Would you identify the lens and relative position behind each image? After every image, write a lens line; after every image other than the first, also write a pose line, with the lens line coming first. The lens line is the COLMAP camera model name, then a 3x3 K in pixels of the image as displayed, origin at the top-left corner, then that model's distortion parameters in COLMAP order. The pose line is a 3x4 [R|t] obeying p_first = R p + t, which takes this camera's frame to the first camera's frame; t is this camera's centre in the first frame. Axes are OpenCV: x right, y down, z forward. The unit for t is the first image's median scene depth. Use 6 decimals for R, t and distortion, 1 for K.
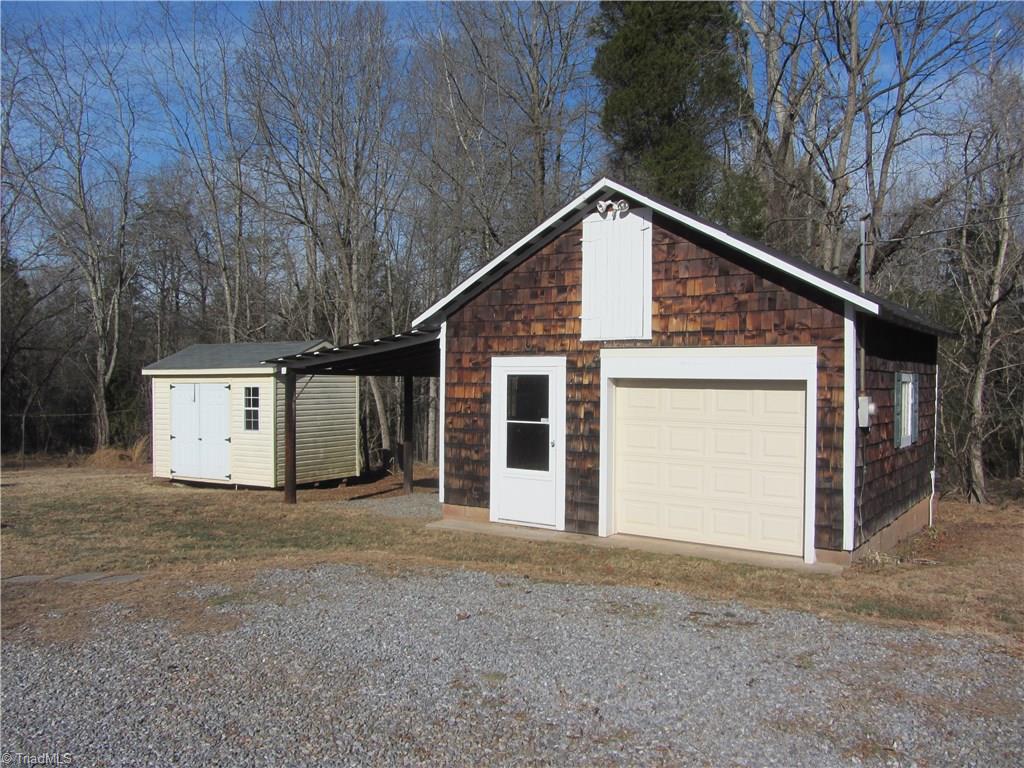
lens RADIAL K [[847.7, 0, 512.0], [0, 847.7, 384.0], [0, 0, 1]] dist [-0.030838, -0.003707]
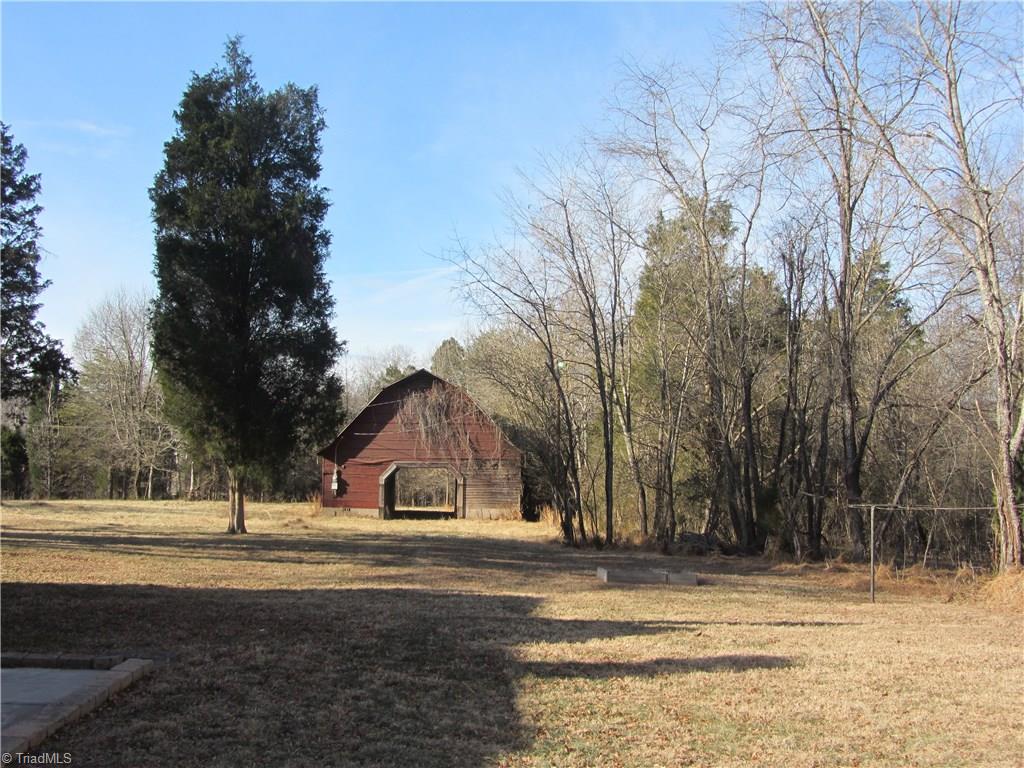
lens RADIAL K [[1136.1, 0, 512.0], [0, 1136.1, 384.0], [0, 0, 1]] dist [0.000783, 0.001641]
pose [[0.635680, -0.049084, -0.770391, -0.111852], [-0.010082, 0.997363, -0.071865, 0.010967], [0.771887, 0.053450, 0.633509, 0.266512]]
